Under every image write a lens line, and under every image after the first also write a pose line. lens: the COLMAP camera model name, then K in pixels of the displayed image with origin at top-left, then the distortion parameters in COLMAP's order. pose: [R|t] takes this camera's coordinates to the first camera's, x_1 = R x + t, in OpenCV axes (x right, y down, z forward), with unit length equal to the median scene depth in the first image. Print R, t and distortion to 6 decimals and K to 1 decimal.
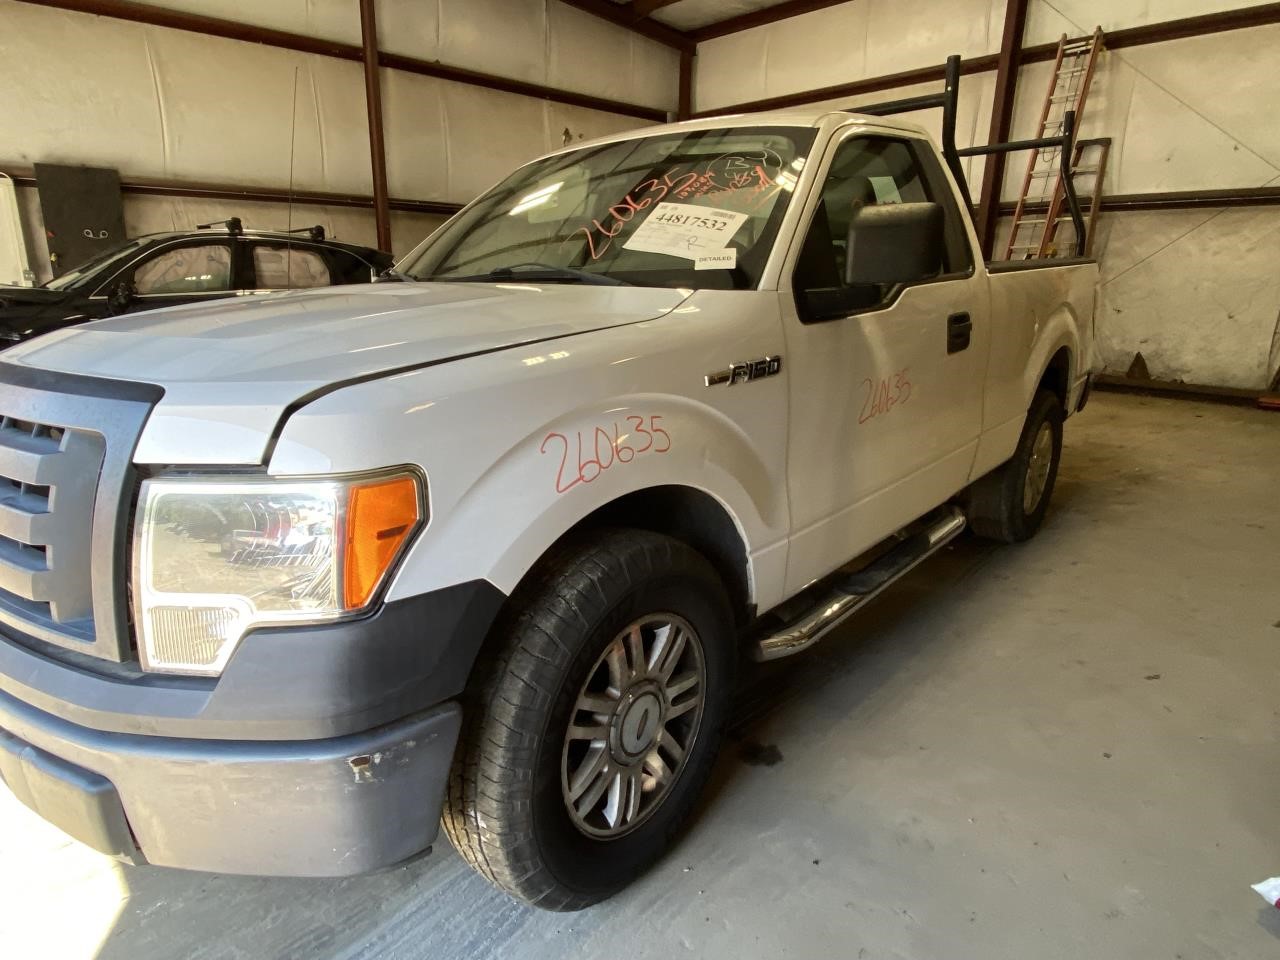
lens RADIAL K [[750.1, 0, 588.0], [0, 750.1, 498.6], [0, 0, 1]] dist [0.066412, -0.054862]
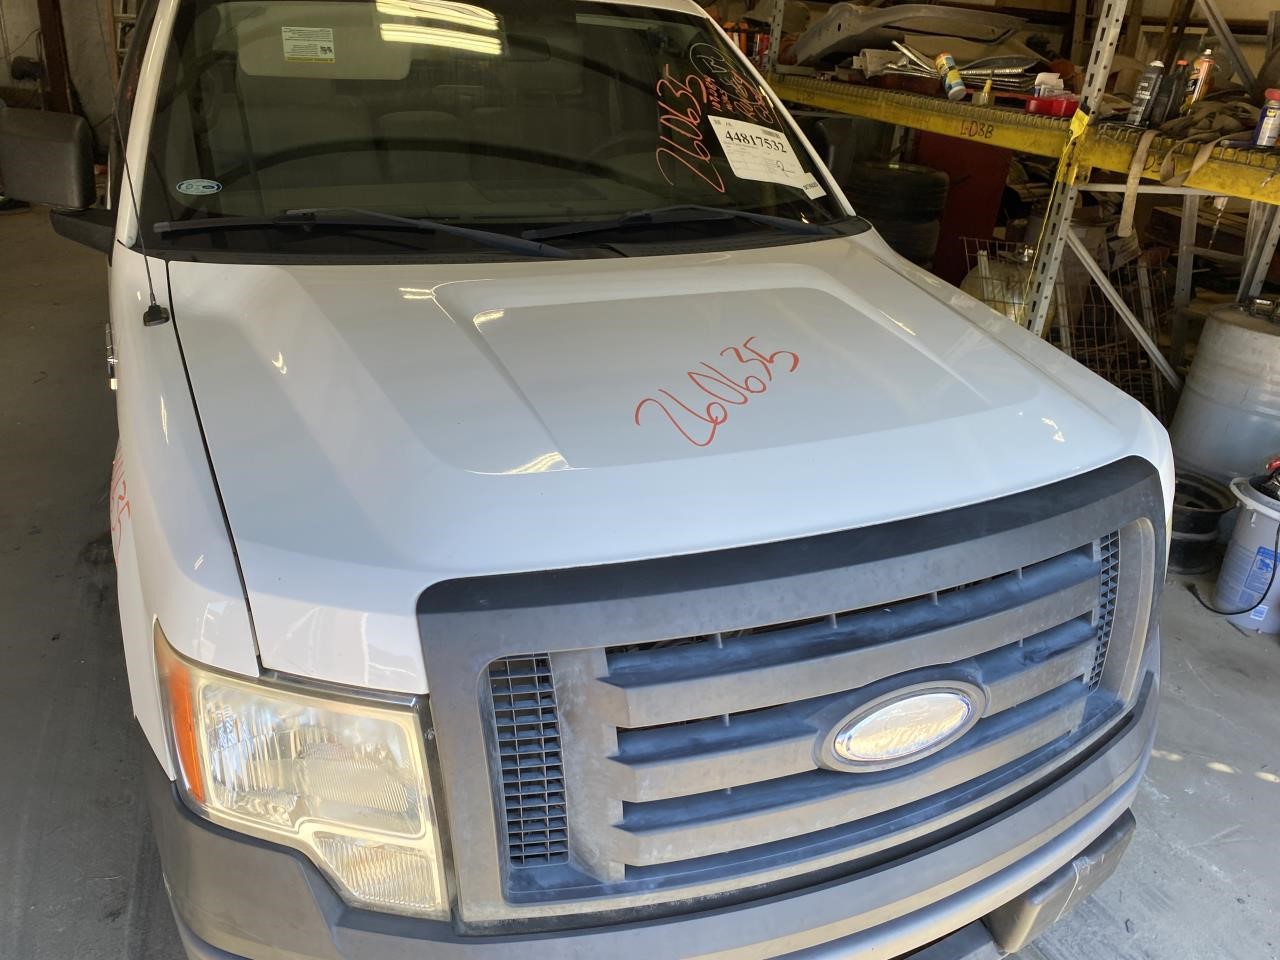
lens RADIAL K [[980.8, 0, 638.1], [0, 980.8, 479.1], [0, 0, 1]] dist [0.004103, 0.005931]
pose [[0.405461, -0.364130, 0.838457, -1.668654], [0.182020, 0.931029, 0.316311, -0.564106], [-0.895807, 0.024364, 0.443775, 0.852565]]
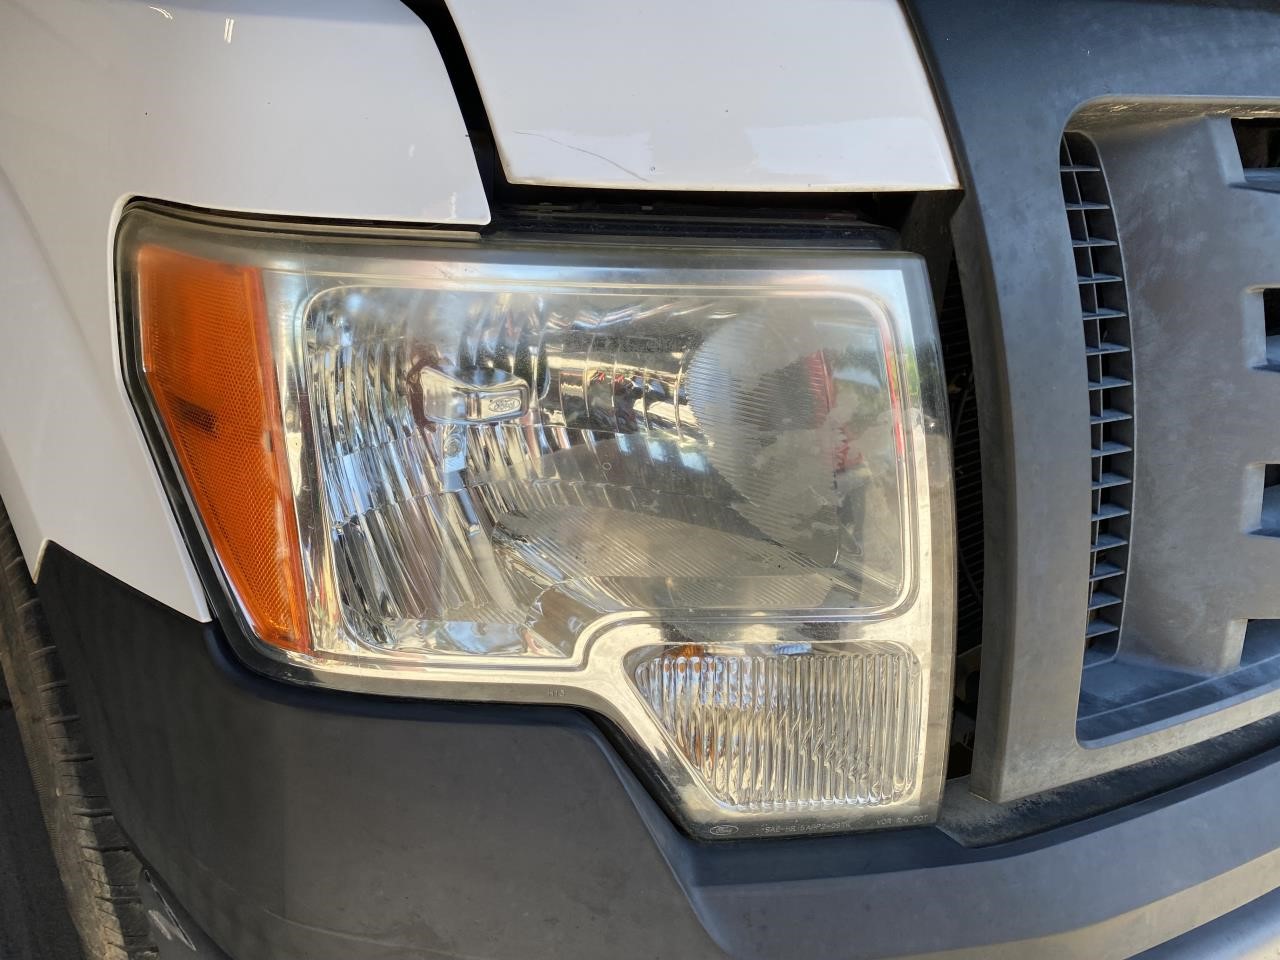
lens RADIAL K [[988.6, 0, 658.0], [0, 988.6, 477.3], [0, 0, 1]] dist [0.002639, 0.002811]
pose [[0.145768, -0.328287, 0.933263, -1.476213], [0.233408, 0.928121, 0.290022, -0.207807], [-0.961391, 0.175555, 0.211915, 1.409626]]
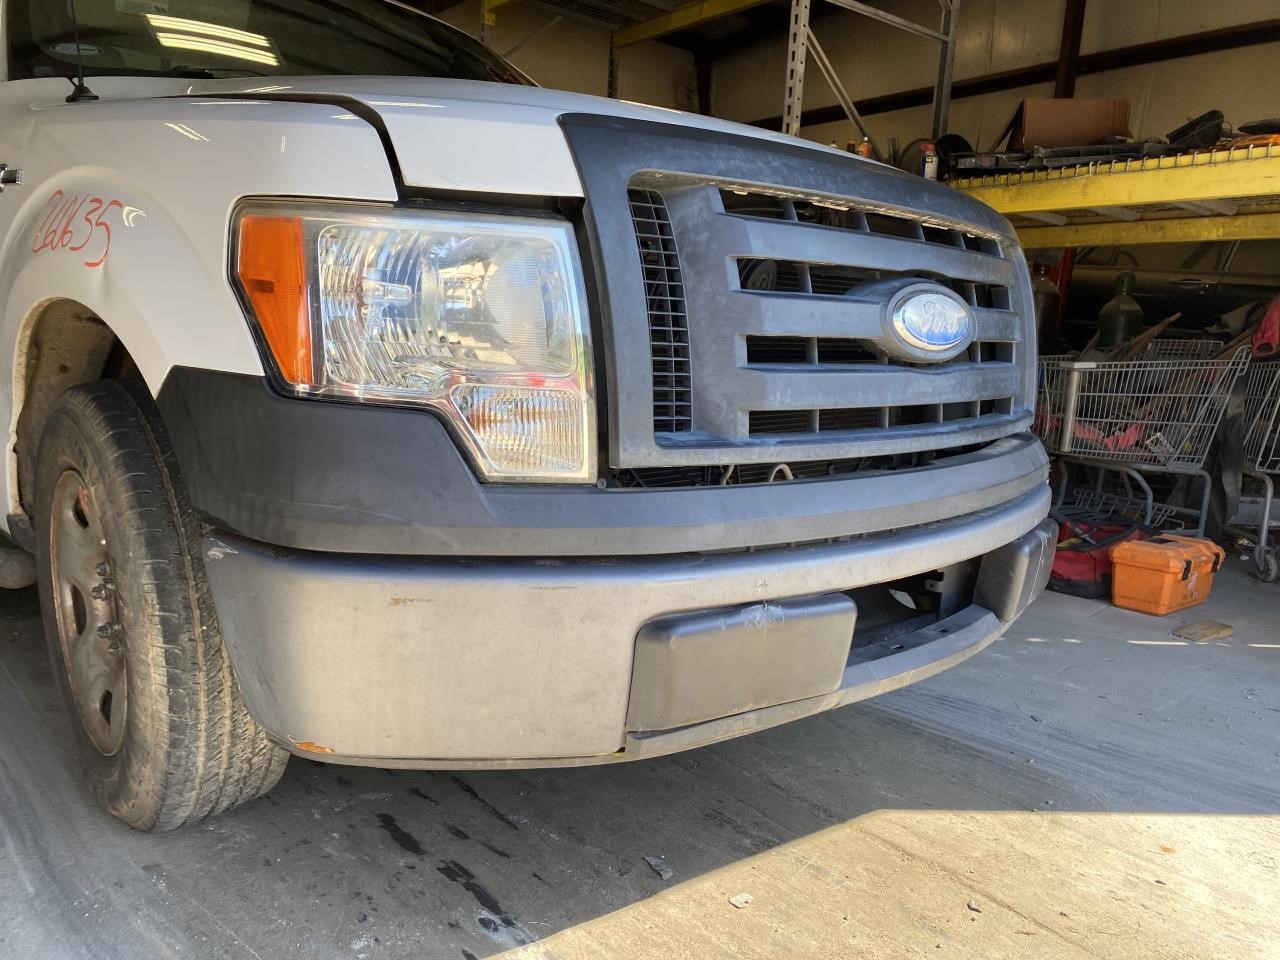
lens RADIAL K [[973.0, 0, 622.0], [0, 973.0, 501.5], [0, 0, 1]] dist [0.079280, -0.113493]
pose [[0.067712, -0.159397, 0.984890, -1.974747], [0.220514, 0.965133, 0.141039, -0.040623], [-0.973031, 0.207632, 0.100501, 1.306344]]
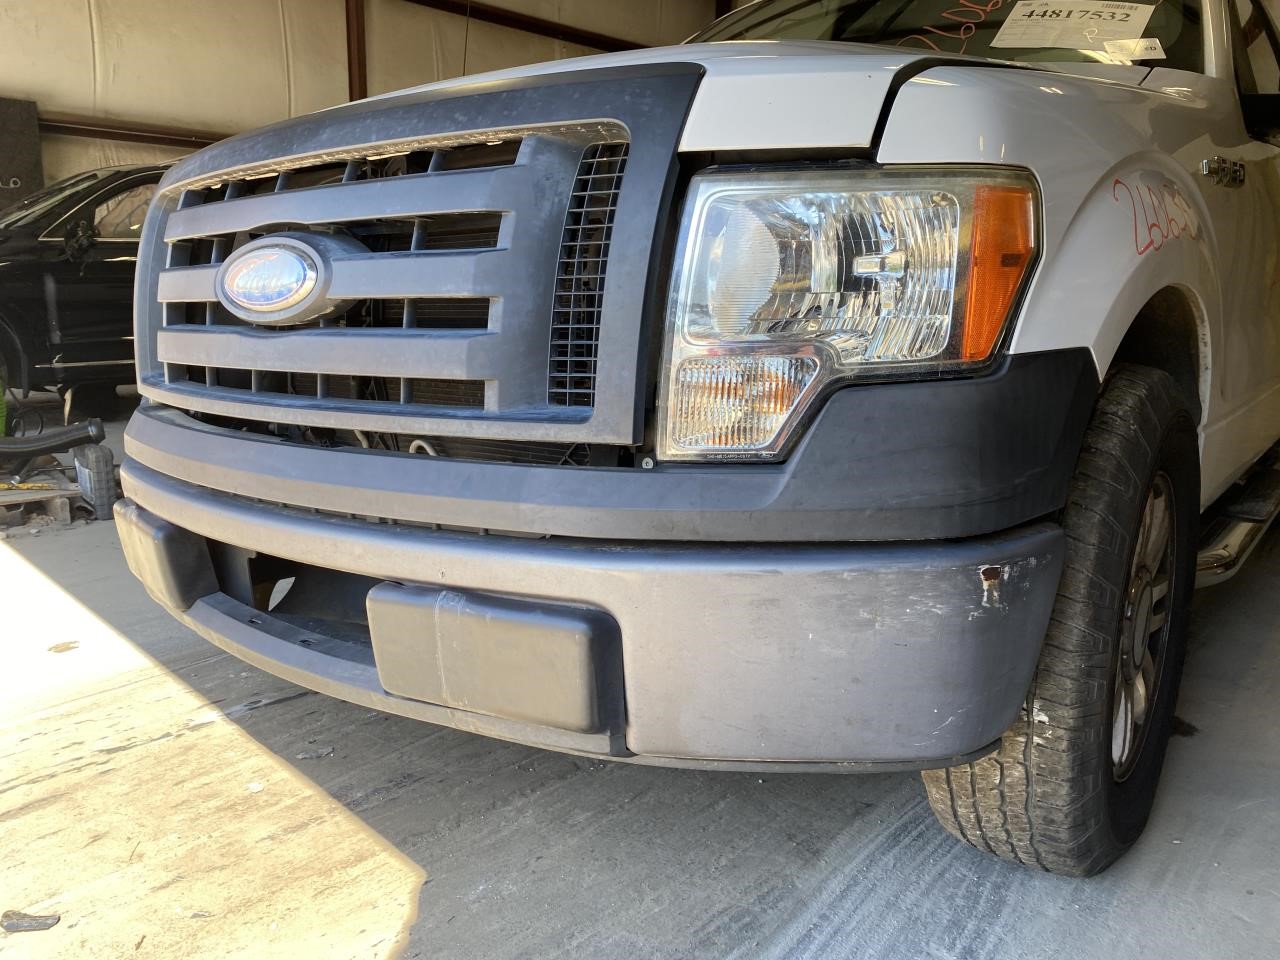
lens RADIAL K [[966.0, 0, 620.7], [0, 966.0, 487.0], [0, 0, 1]] dist [0.041892, -0.044318]
pose [[0.998877, -0.005187, 0.047098, -0.565404], [0.008427, 0.997591, -0.068850, 0.267937], [-0.046627, 0.069170, 0.996515, 0.090915]]
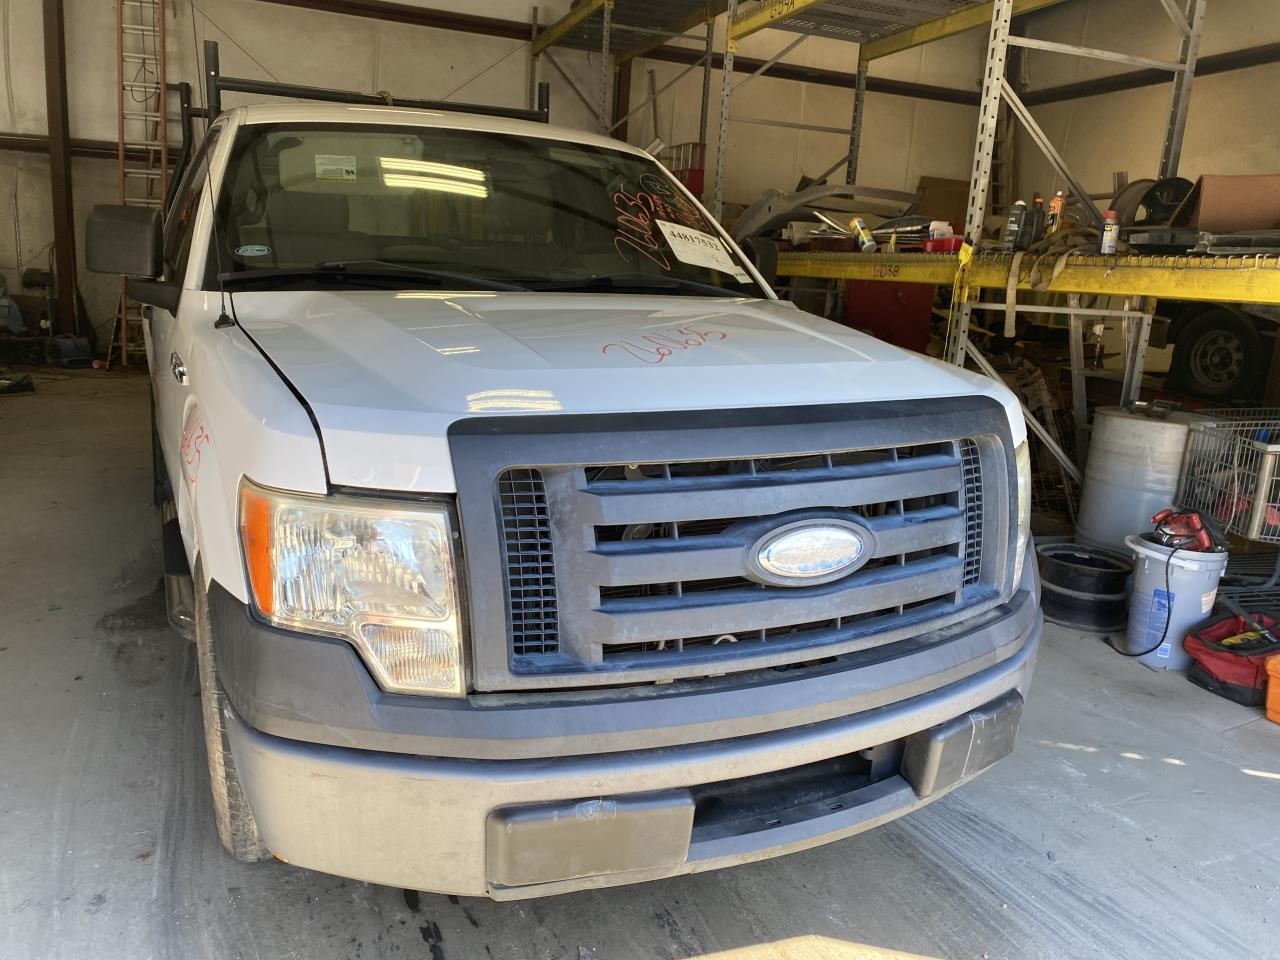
lens RADIAL K [[979.6, 0, 643.0], [0, 979.6, 494.3], [0, 0, 1]] dist [0.042074, -0.055540]
pose [[0.364841, -0.192913, 0.910865, -2.050949], [0.200634, 0.971605, 0.125415, -0.271241], [-0.909196, 0.136994, 0.393187, 0.746125]]
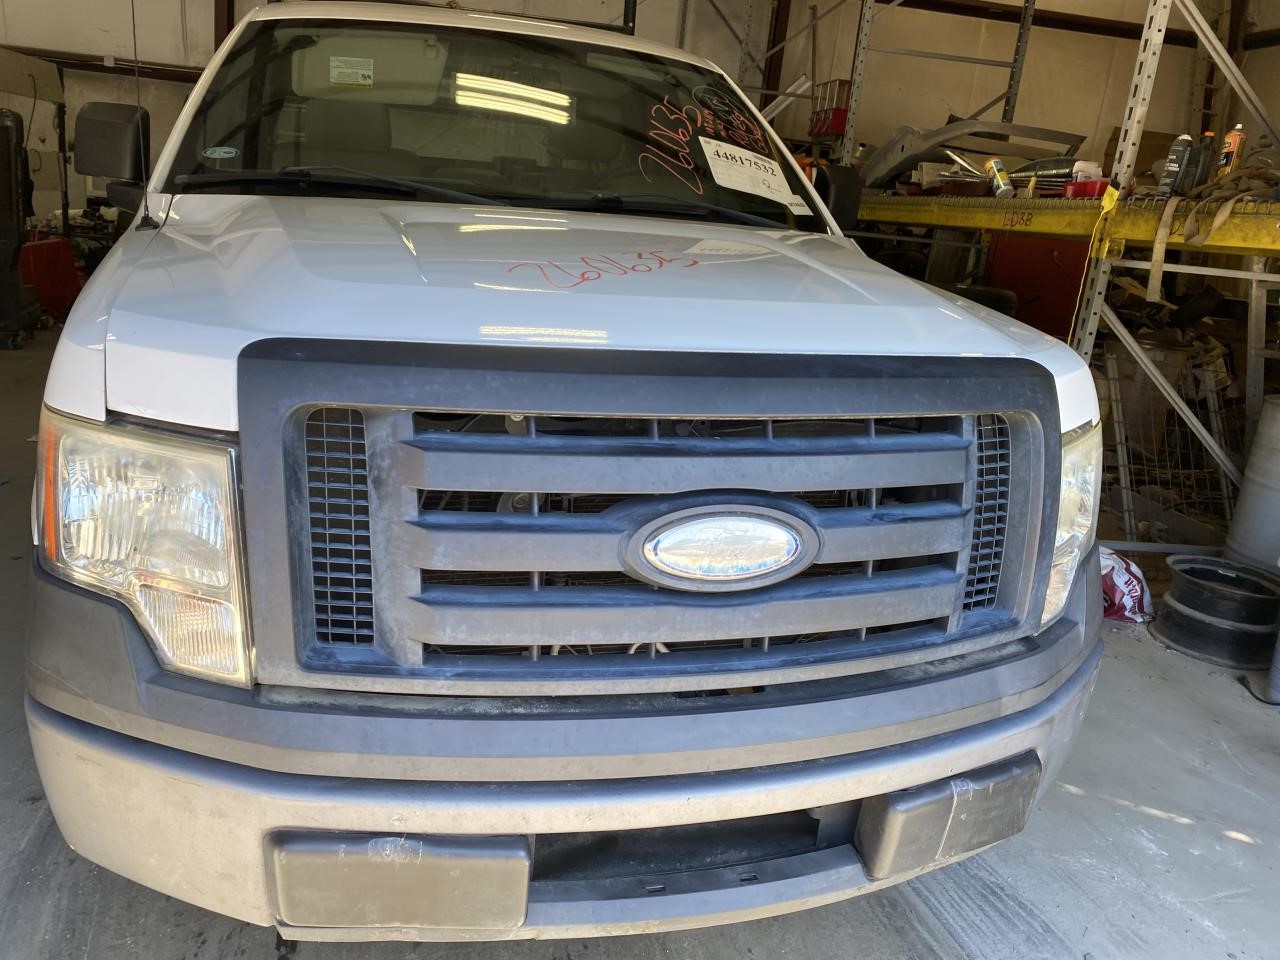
lens RADIAL K [[982.4, 0, 619.9], [0, 982.4, 483.3], [0, 0, 1]] dist [0.009383, 0.001436]
pose [[0.538360, -0.183962, 0.822391, -1.667587], [0.142705, 0.981690, 0.126177, -0.194403], [-0.830544, 0.049430, 0.554755, 0.613000]]
